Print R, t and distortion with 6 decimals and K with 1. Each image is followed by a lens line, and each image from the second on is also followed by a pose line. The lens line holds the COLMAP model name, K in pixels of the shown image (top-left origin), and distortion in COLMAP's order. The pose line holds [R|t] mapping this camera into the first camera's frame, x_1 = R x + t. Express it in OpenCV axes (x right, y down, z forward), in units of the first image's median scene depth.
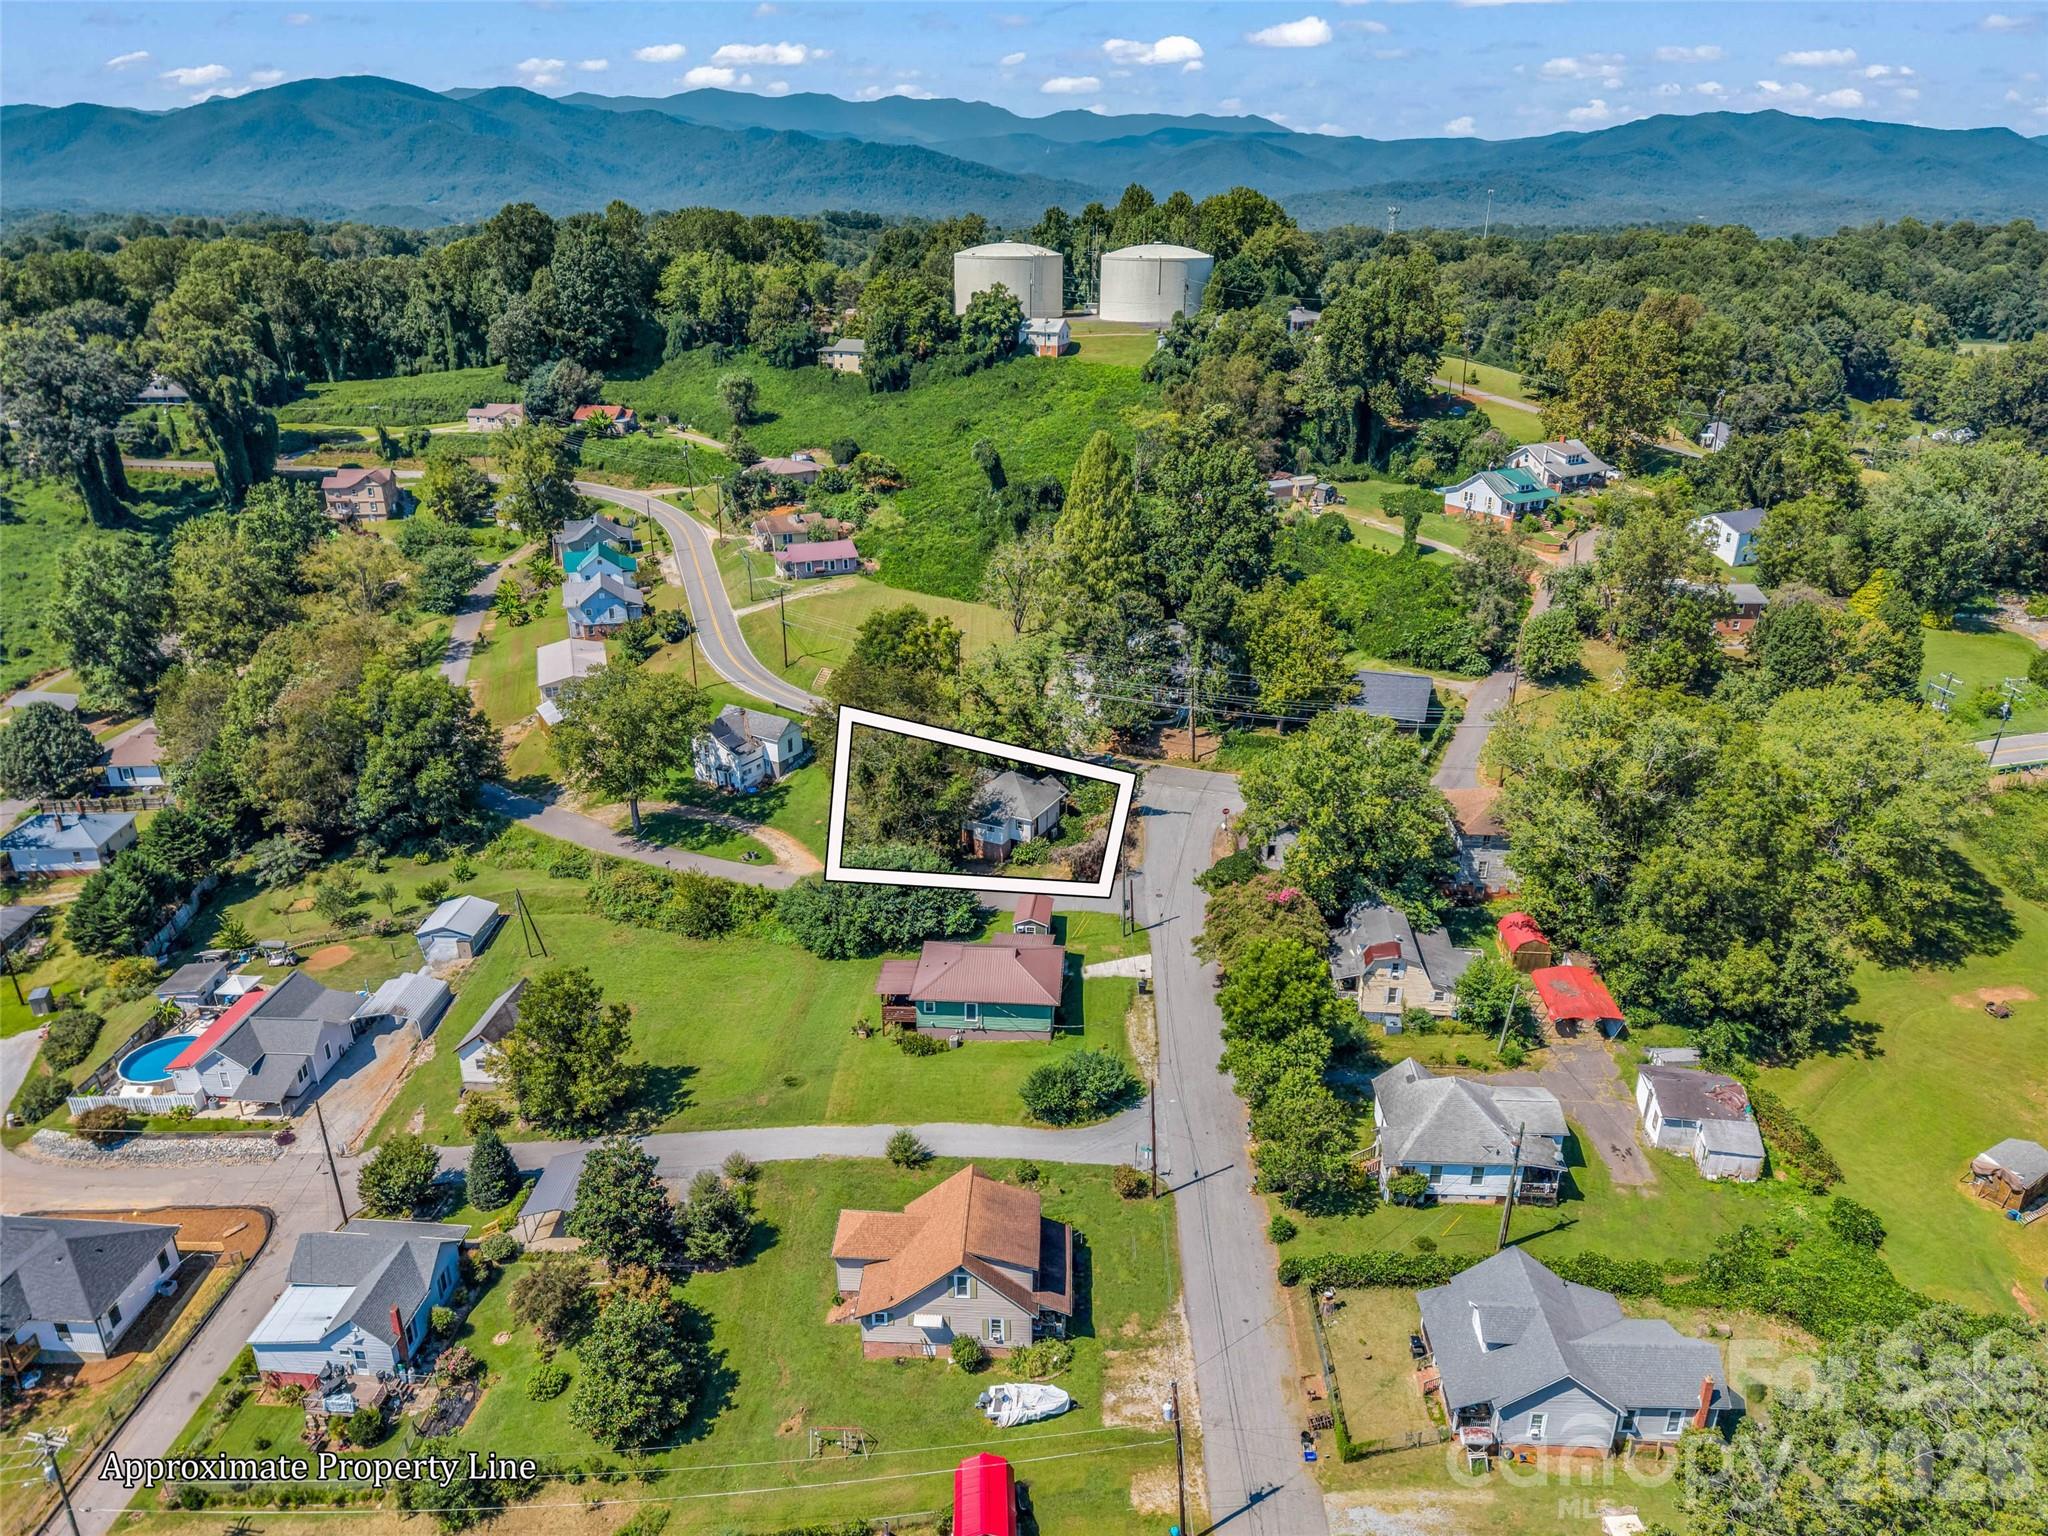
lens RADIAL K [[1396.5, 0, 1030.6], [0, 1396.5, 764.0], [0, 0, 1]] dist [0.023886, -0.022306]
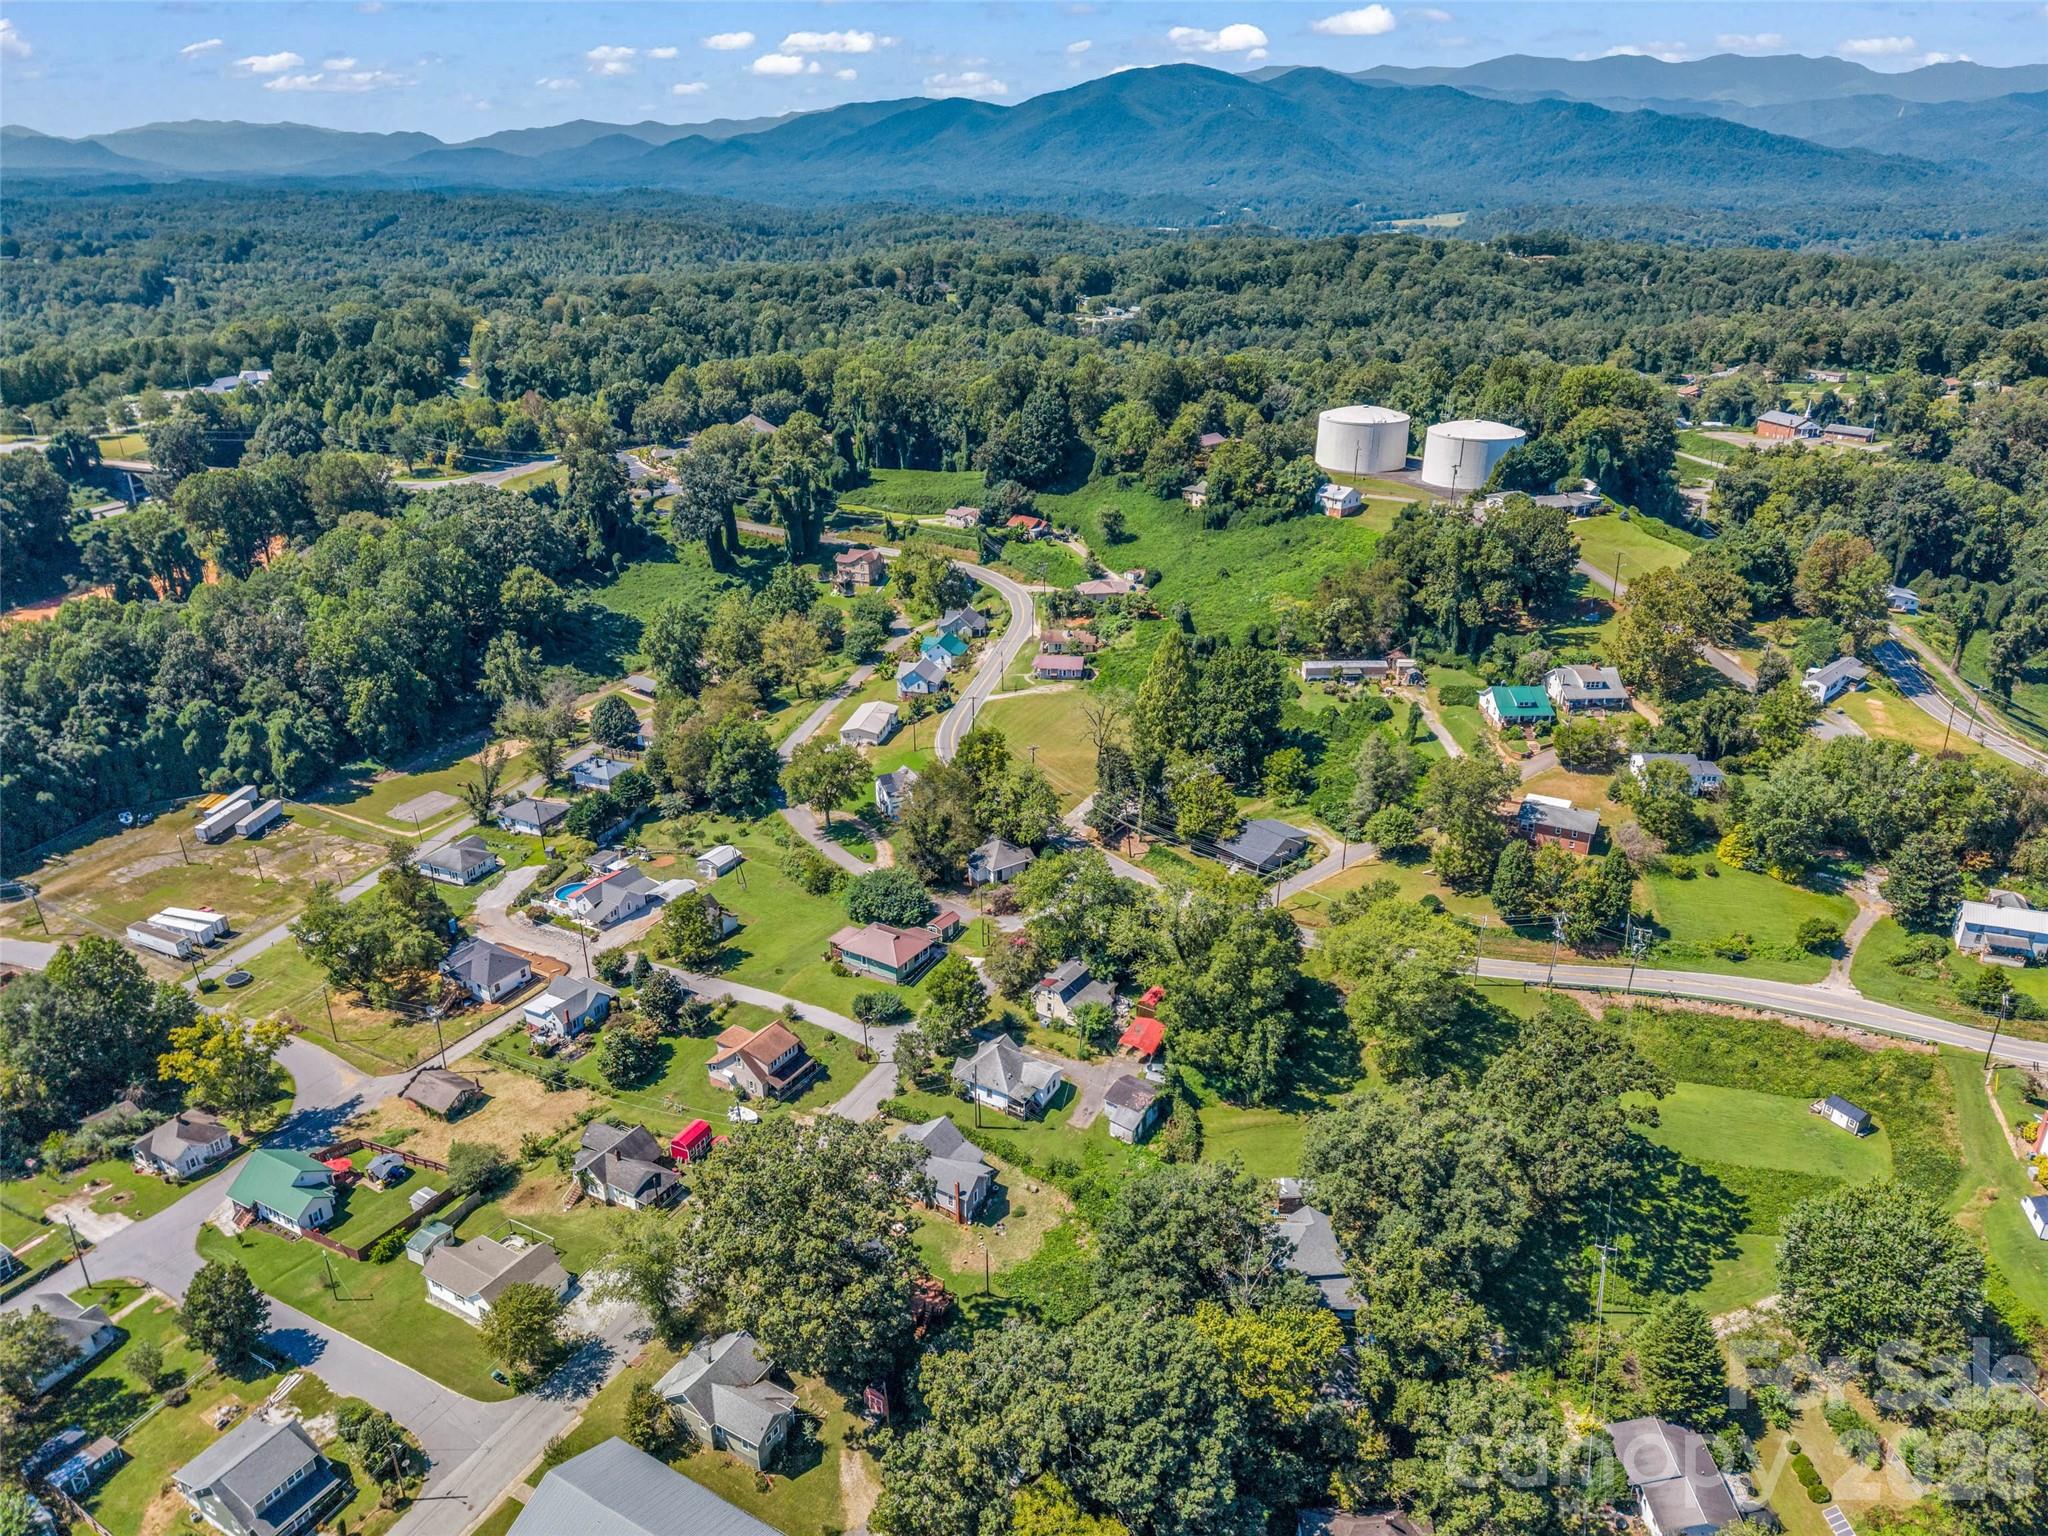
lens RADIAL K [[1383.7, 0, 1037.2], [0, 1383.7, 771.2], [0, 0, 1]] dist [0.075684, -0.110471]
pose [[0.876397, 0.188244, -0.443275, 0.535463], [-0.177500, 0.981902, 0.066045, -0.139454], [0.447686, 0.020800, 0.893949, -0.348503]]
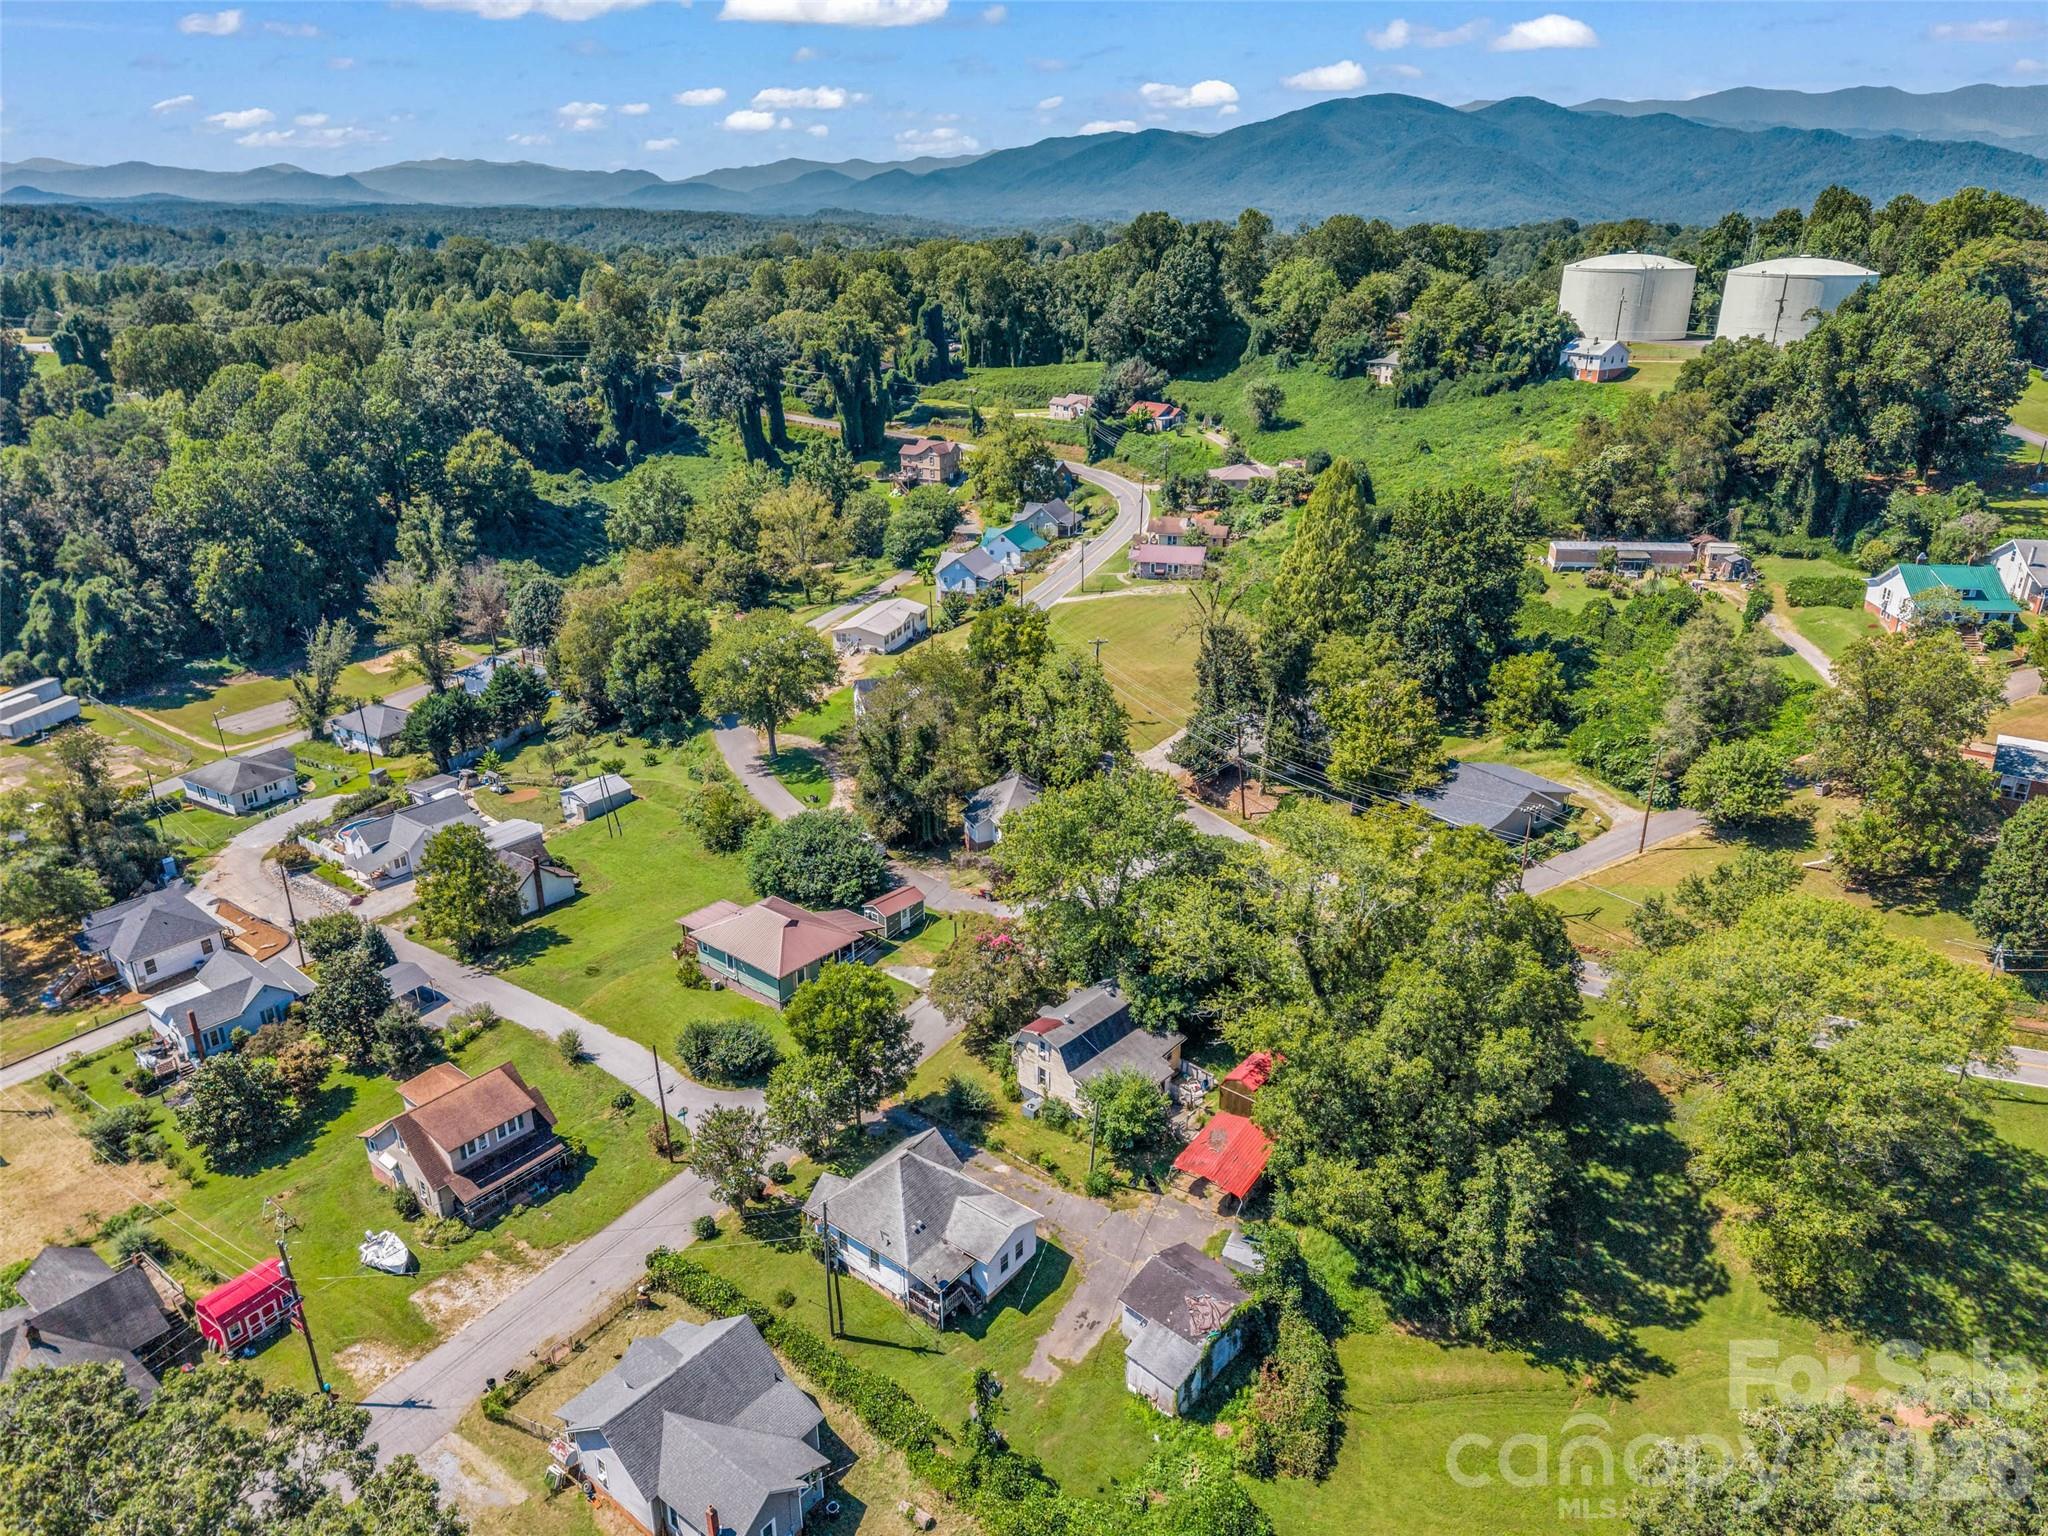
lens RADIAL K [[1396.5, 0, 1030.6], [0, 1396.5, 764.0], [0, 0, 1]] dist [0.023886, -0.022306]
pose [[0.804495, 0.215859, -0.553347, 0.382372], [-0.218812, 0.973811, 0.061756, -0.047384], [0.552185, 0.071397, 0.830659, 0.121738]]
